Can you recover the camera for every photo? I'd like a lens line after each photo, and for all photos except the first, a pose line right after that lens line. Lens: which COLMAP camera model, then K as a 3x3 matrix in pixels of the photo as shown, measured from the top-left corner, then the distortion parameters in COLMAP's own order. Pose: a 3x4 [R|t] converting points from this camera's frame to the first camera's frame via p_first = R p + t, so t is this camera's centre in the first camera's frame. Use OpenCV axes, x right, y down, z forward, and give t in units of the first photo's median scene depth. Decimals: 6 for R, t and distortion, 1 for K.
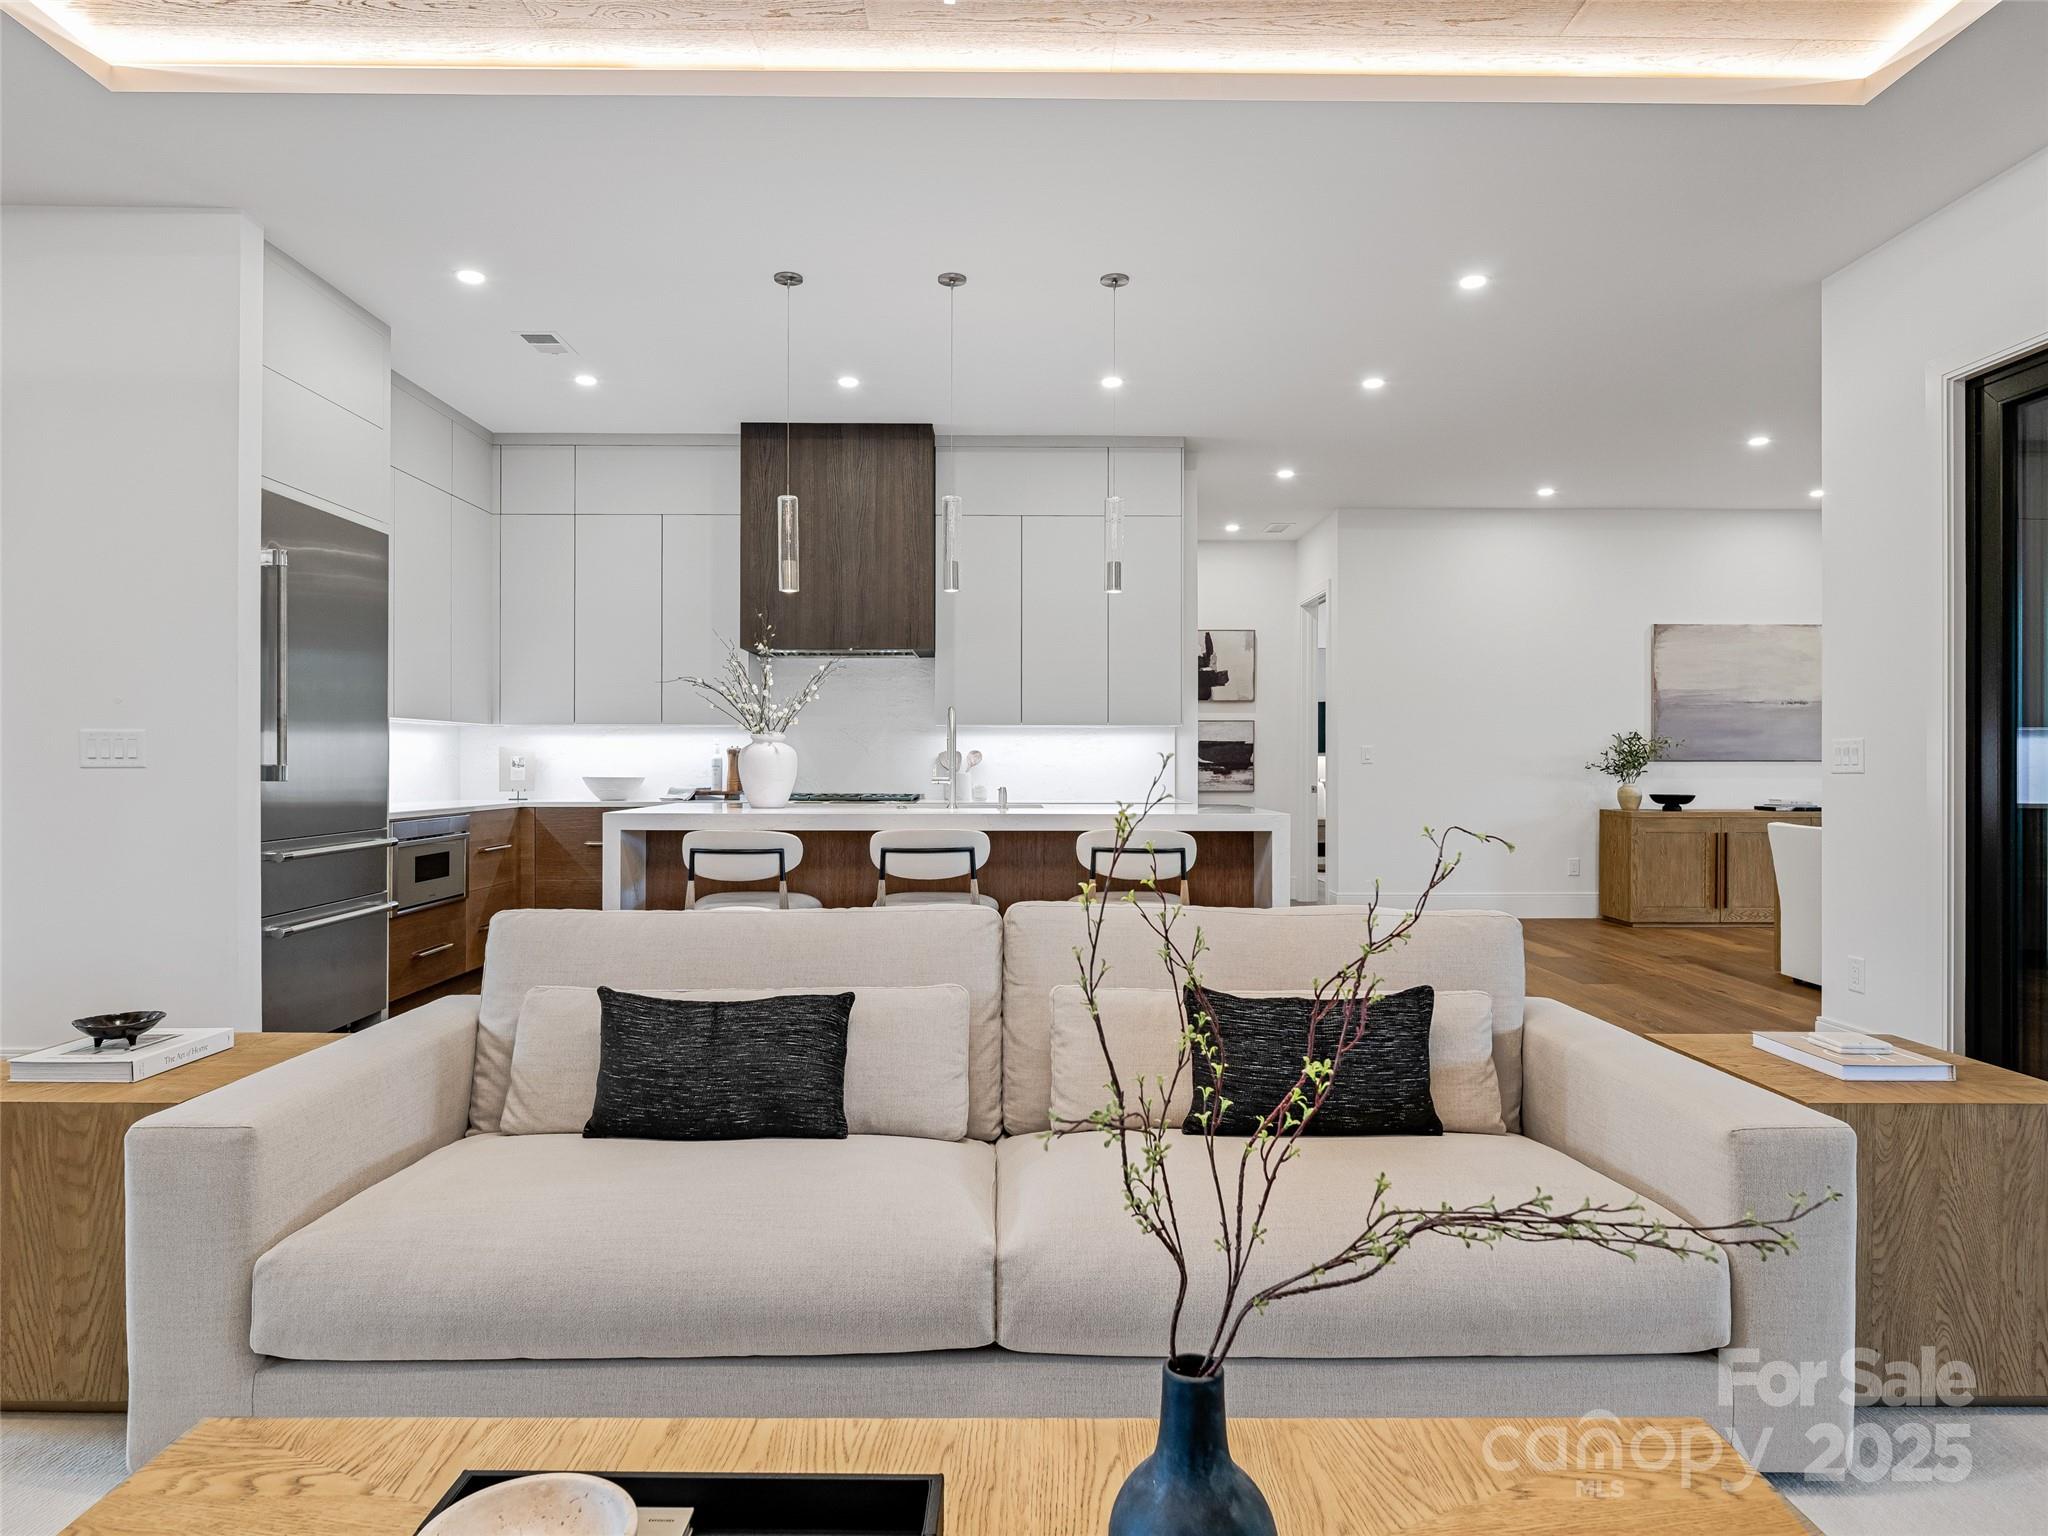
lens RADIAL K [[1179.5, 0, 1024.5], [0, 1179.5, 760.1], [0, 0, 1]] dist [-0.005752, -0.001786]
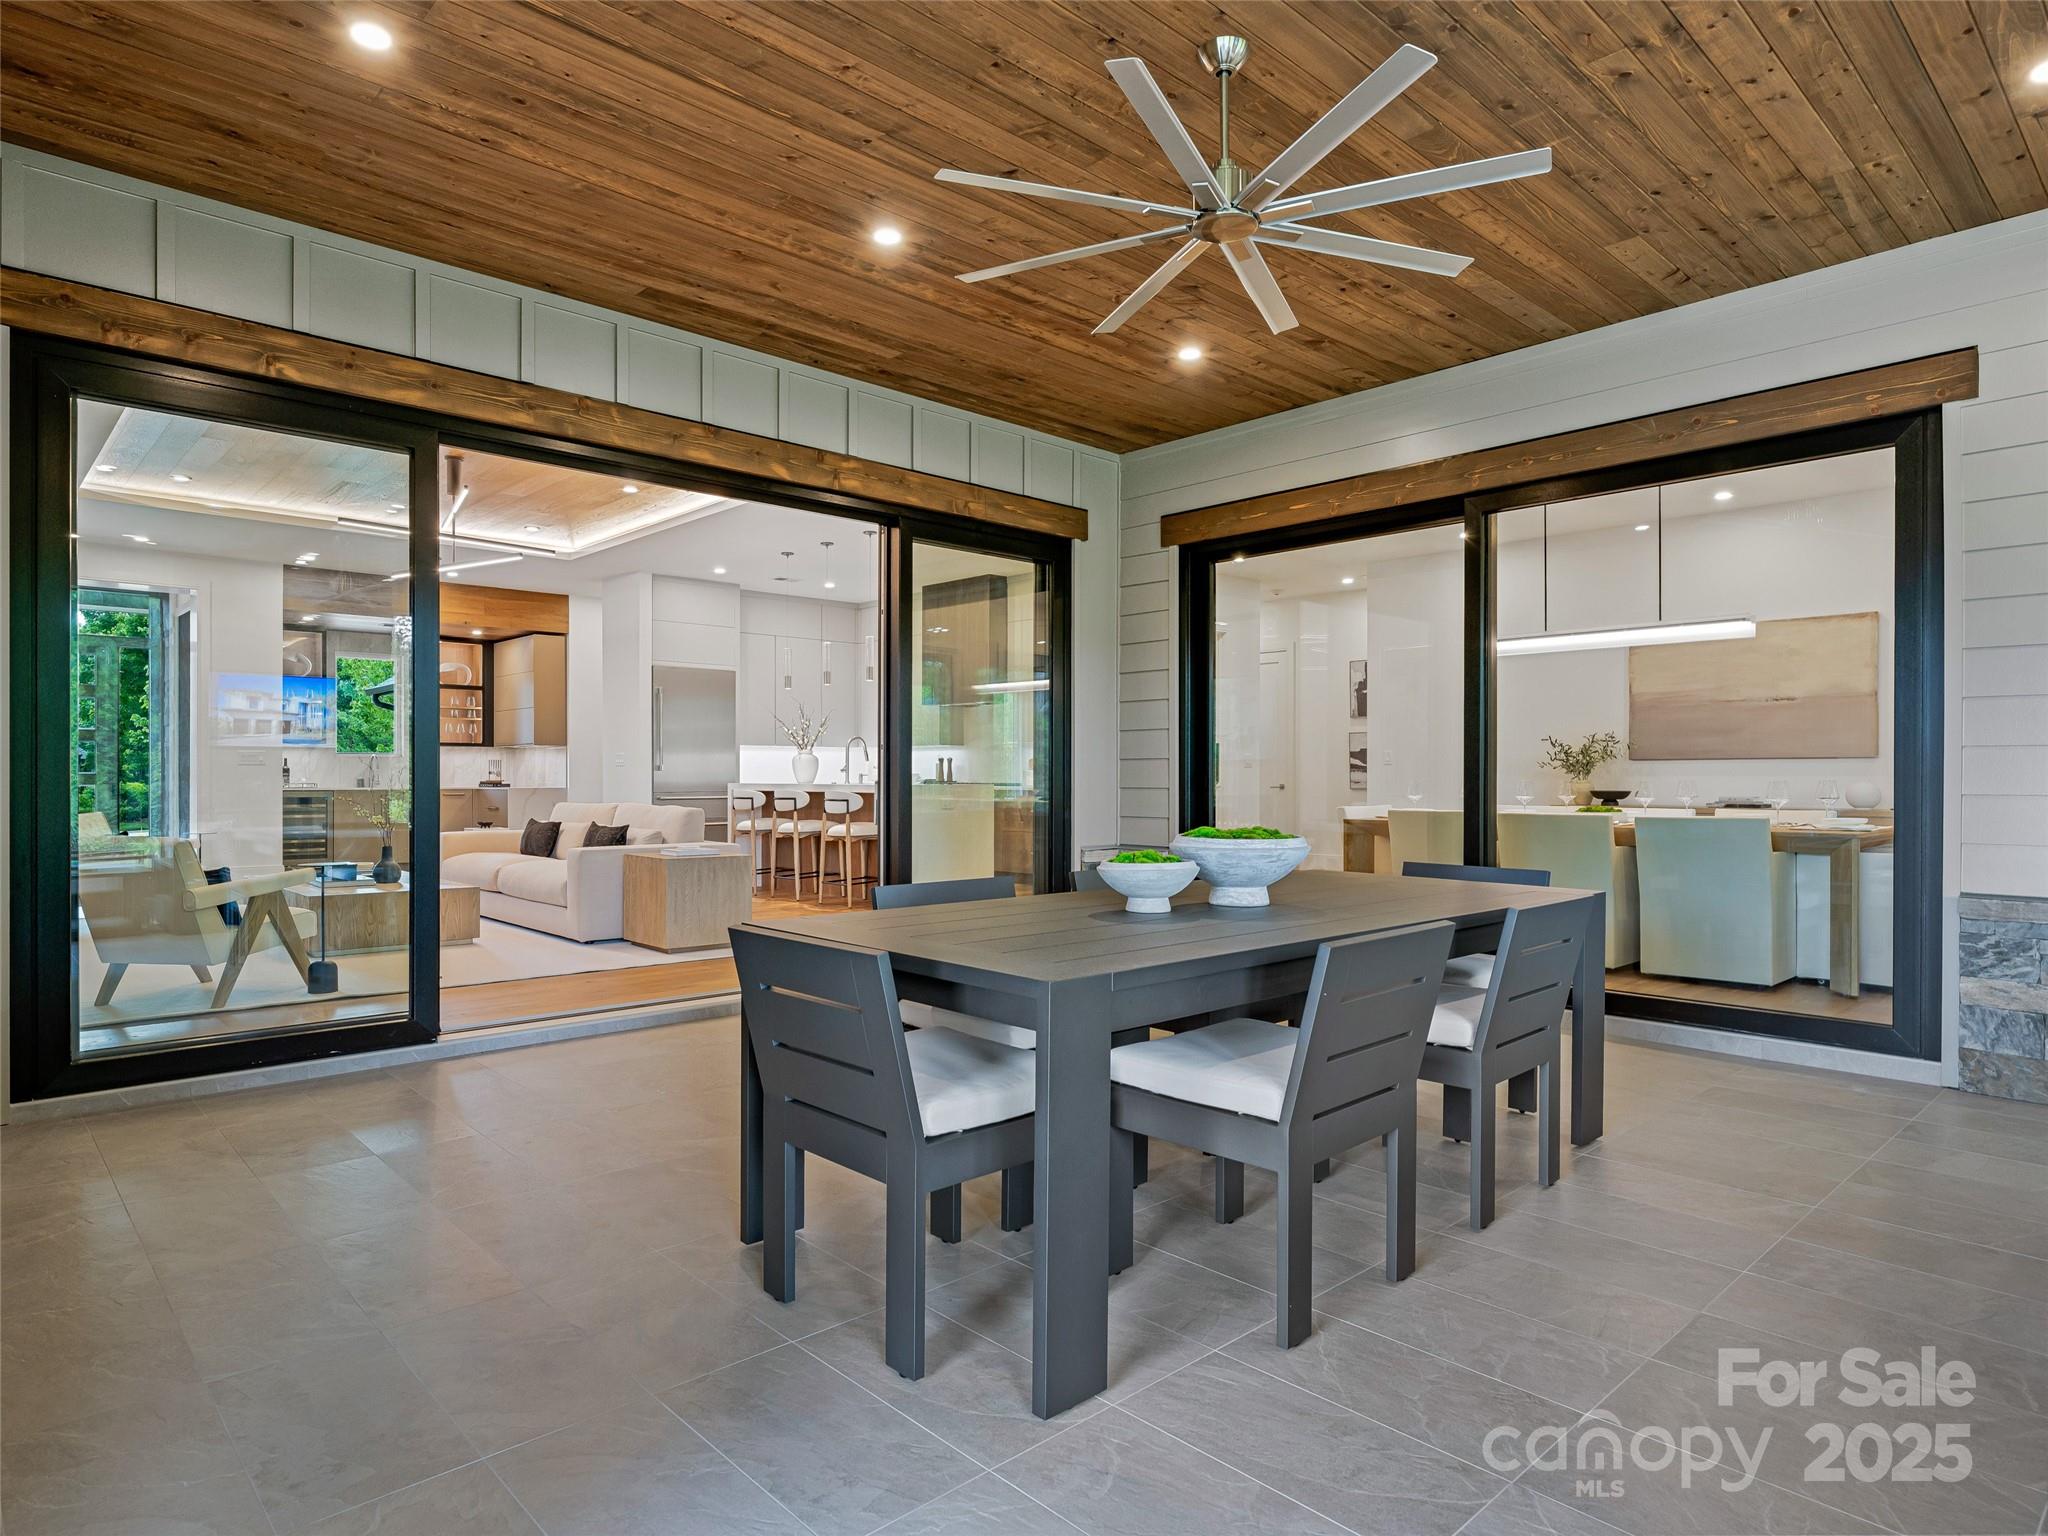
lens RADIAL K [[1179.5, 0, 1024.5], [0, 1179.5, 760.1], [0, 0, 1]] dist [-0.005752, -0.001786]
pose [[0.677160, -0.010445, -0.735762, 0.948380], [-0.001409, 0.999879, -0.015491, 0.017930], [0.735835, 0.011527, 0.677063, -0.123707]]
